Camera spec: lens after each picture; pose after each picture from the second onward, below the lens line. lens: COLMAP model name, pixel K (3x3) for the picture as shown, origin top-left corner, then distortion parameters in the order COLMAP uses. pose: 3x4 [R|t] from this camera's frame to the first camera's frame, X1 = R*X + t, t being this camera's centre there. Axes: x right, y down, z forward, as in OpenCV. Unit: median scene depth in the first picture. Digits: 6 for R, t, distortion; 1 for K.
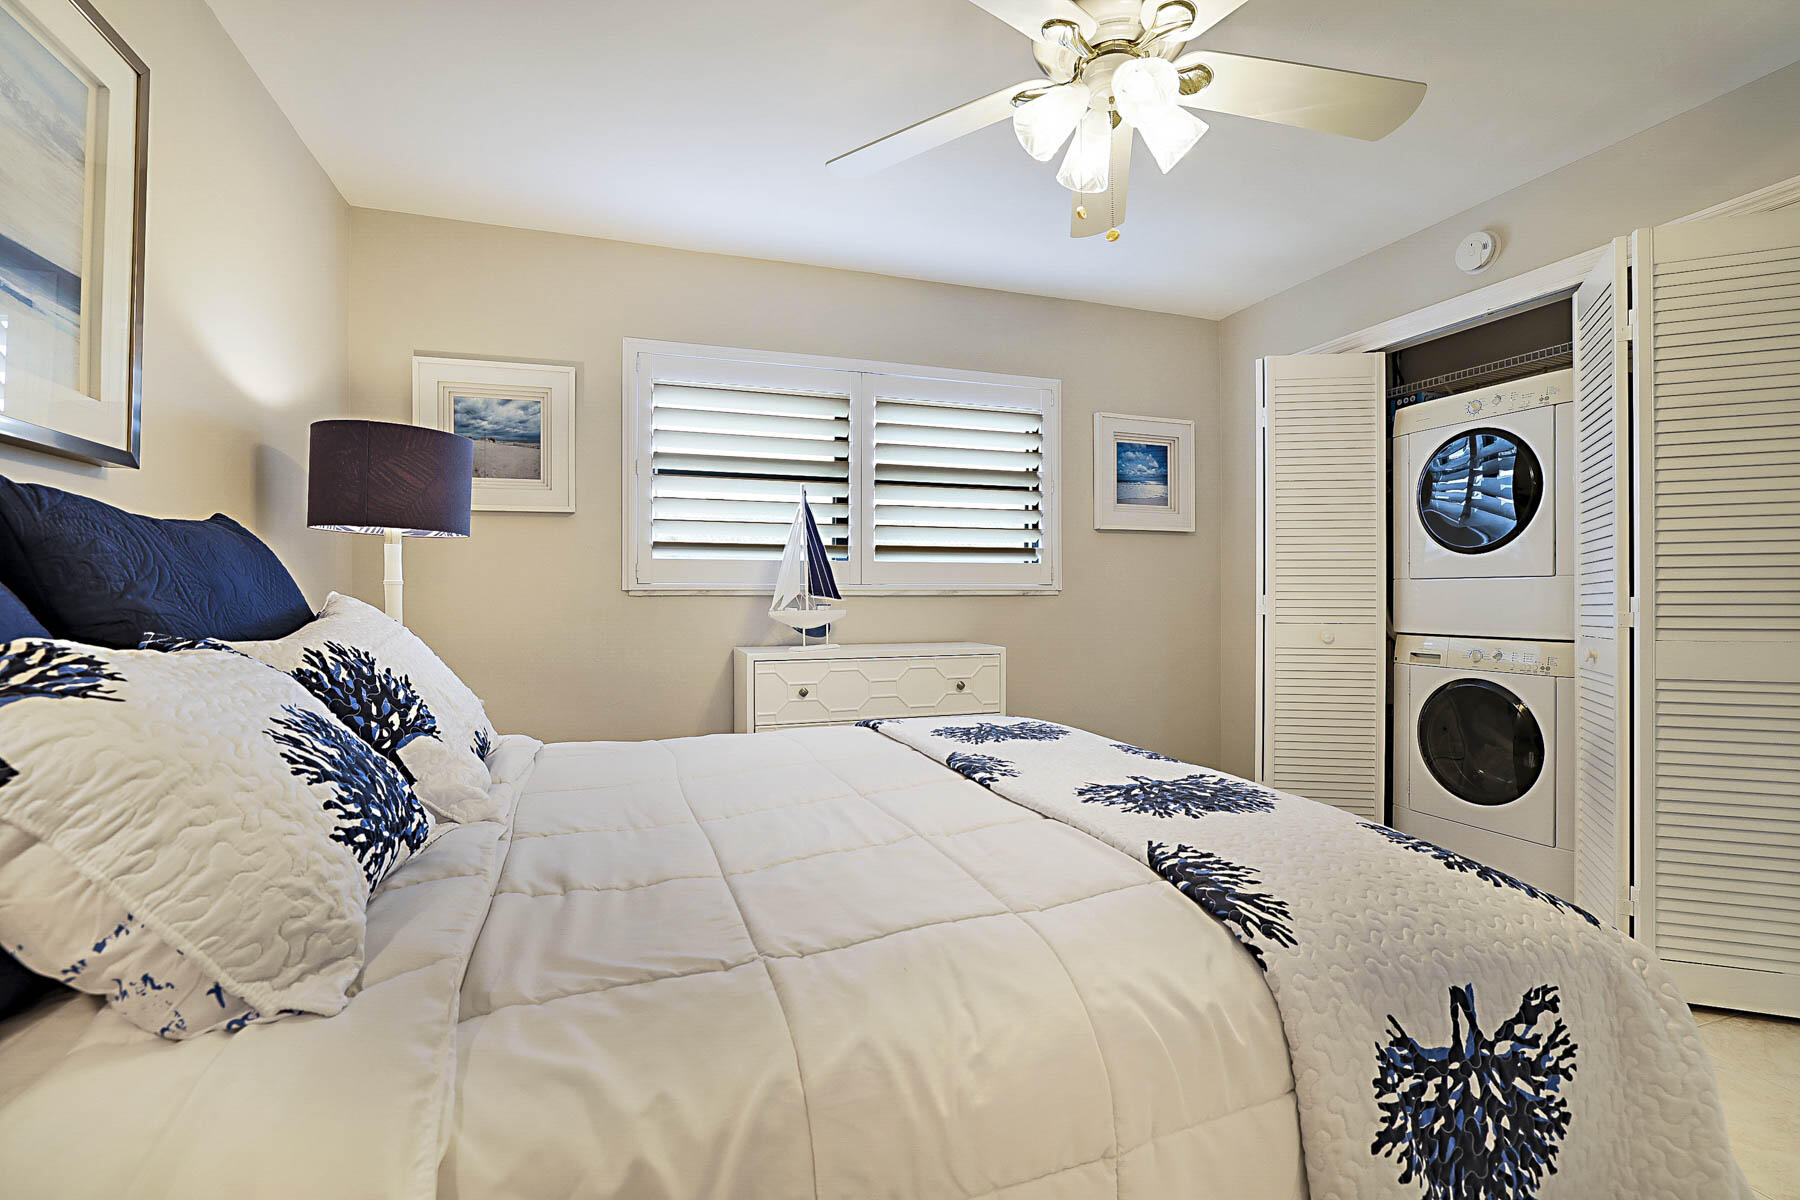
lens RADIAL K [[779.9, 0, 896.5], [0, 779.9, 594.6], [0, 0, 1]] dist [-0.043465, 0.015852]
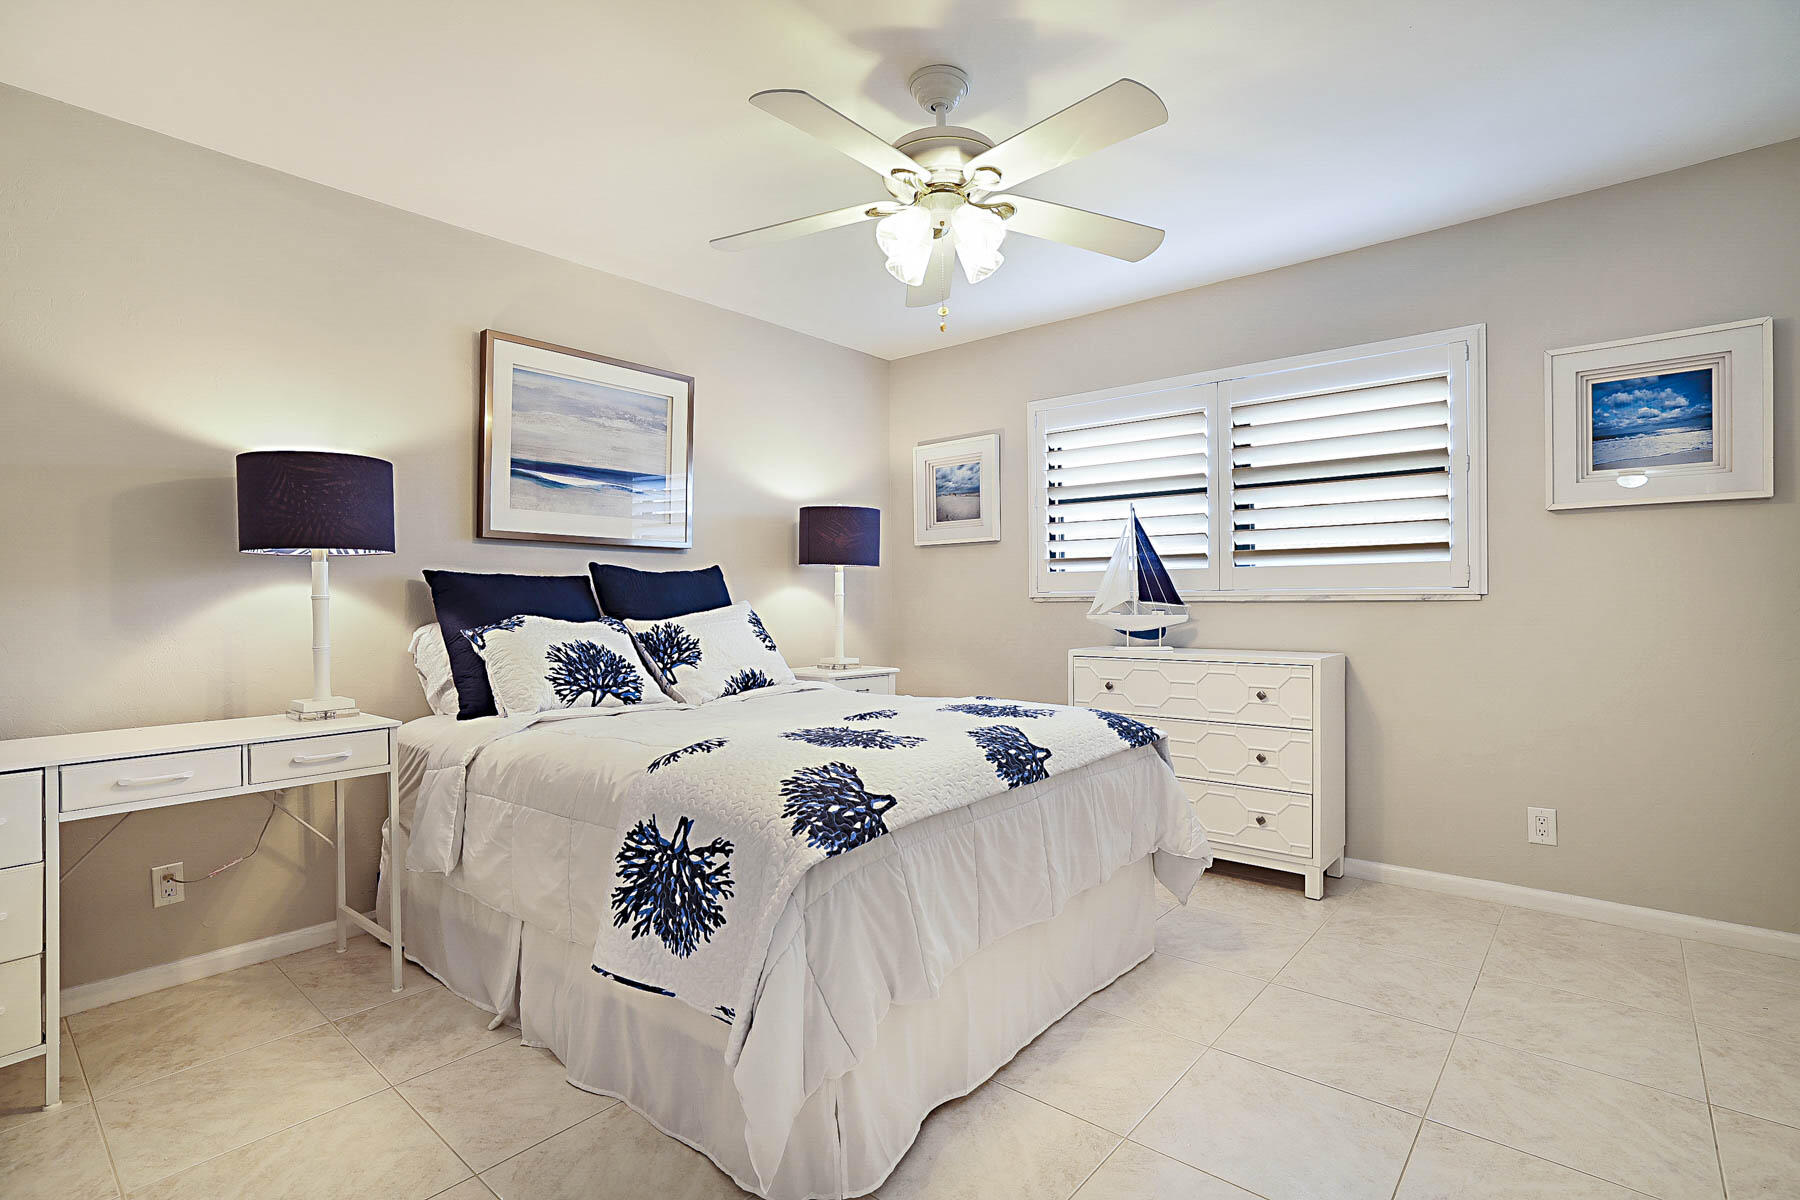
lens RADIAL K [[817.8, 0, 924.0], [0, 817.8, 602.3], [0, 0, 1]] dist [-0.050629, 0.023514]
pose [[0.545544, -0.002003, -0.838080, 0.698872], [0.003449, 0.999994, -0.000146, 0.001462], [0.838075, -0.002811, 0.545548, 0.110342]]
